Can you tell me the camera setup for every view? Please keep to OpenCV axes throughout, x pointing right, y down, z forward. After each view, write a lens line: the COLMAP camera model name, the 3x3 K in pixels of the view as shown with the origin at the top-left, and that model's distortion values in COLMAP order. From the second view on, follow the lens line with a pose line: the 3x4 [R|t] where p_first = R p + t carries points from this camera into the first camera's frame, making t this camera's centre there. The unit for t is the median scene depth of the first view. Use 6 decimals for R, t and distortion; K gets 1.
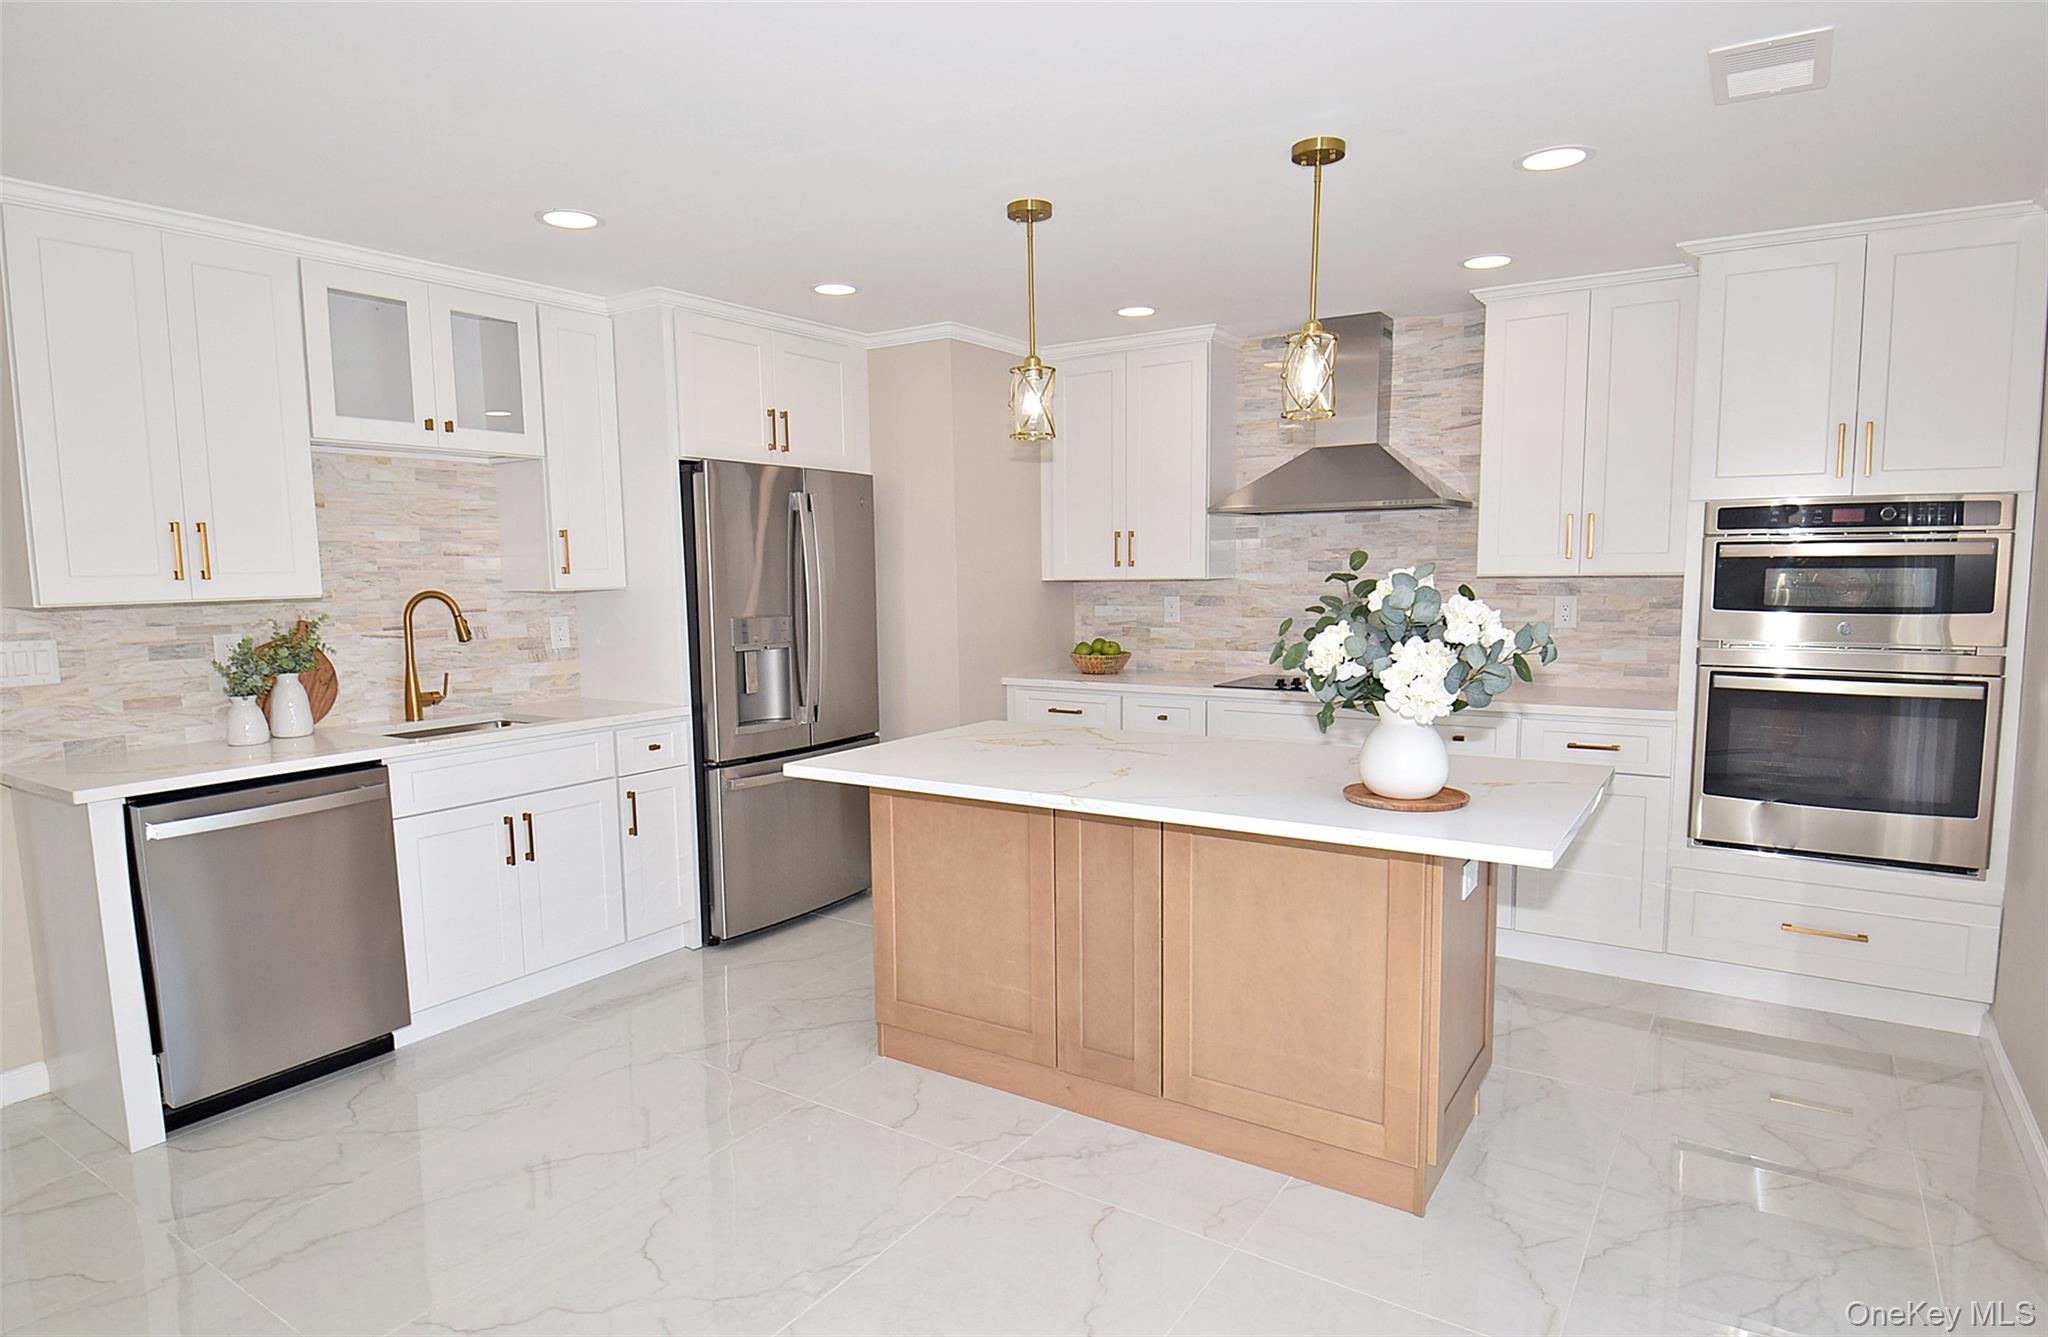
lens RADIAL K [[1143.2, 0, 1017.1], [0, 1143.2, 687.6], [0, 0, 1]] dist [0.053647, -0.072432]
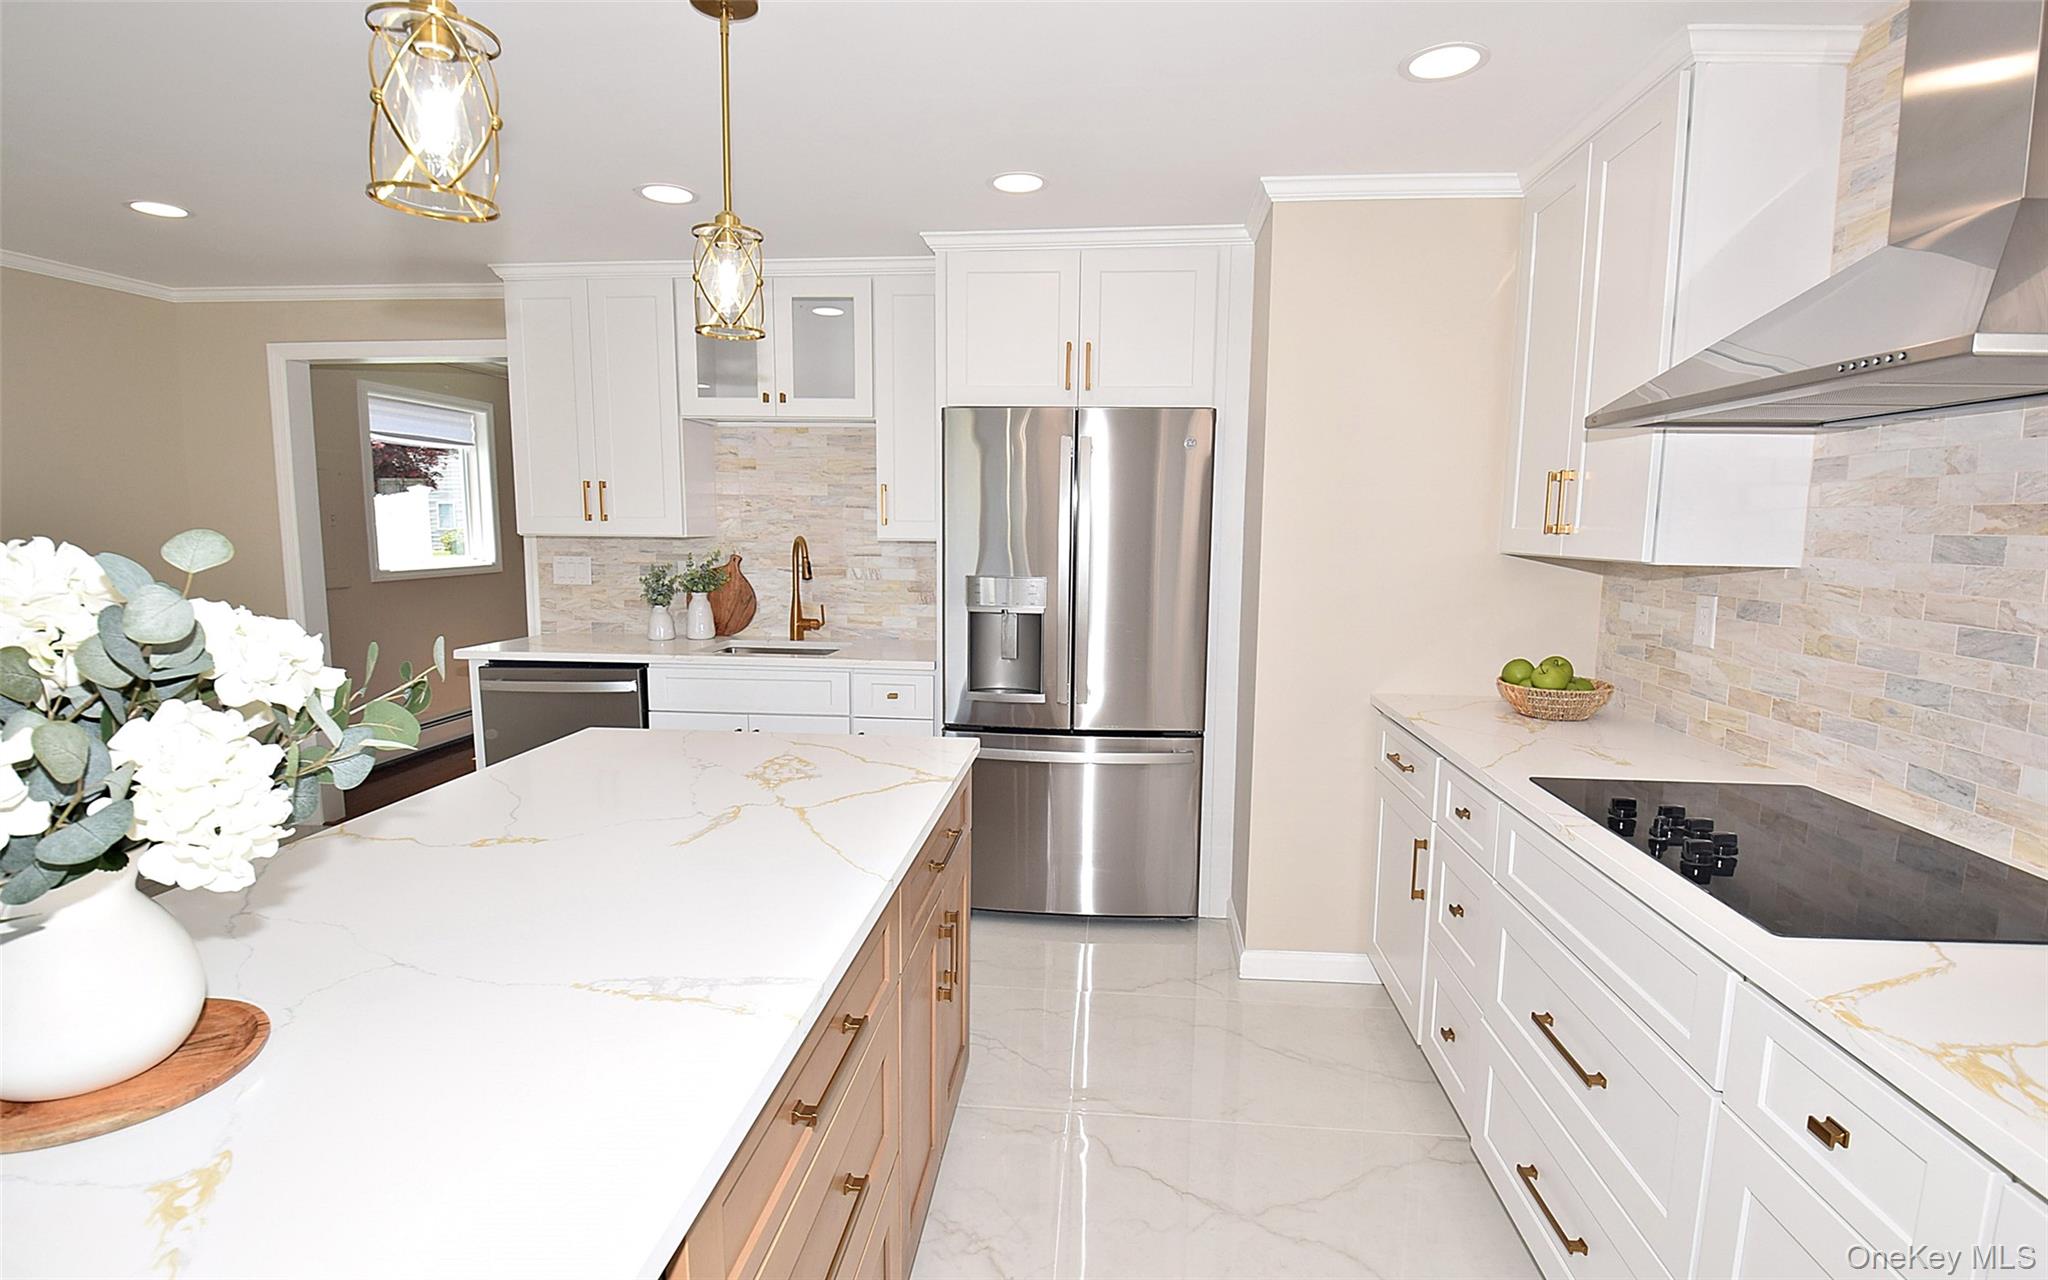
lens RADIAL K [[961.7, 0, 1044.3], [0, 961.7, 645.2], [0, 0, 1]] dist [0.024988, -0.036353]
pose [[0.483328, 0.129540, -0.865802, 0.502470], [-0.110477, 0.990110, 0.086466, -0.084667], [0.868441, 0.053860, 0.492859, 0.716667]]
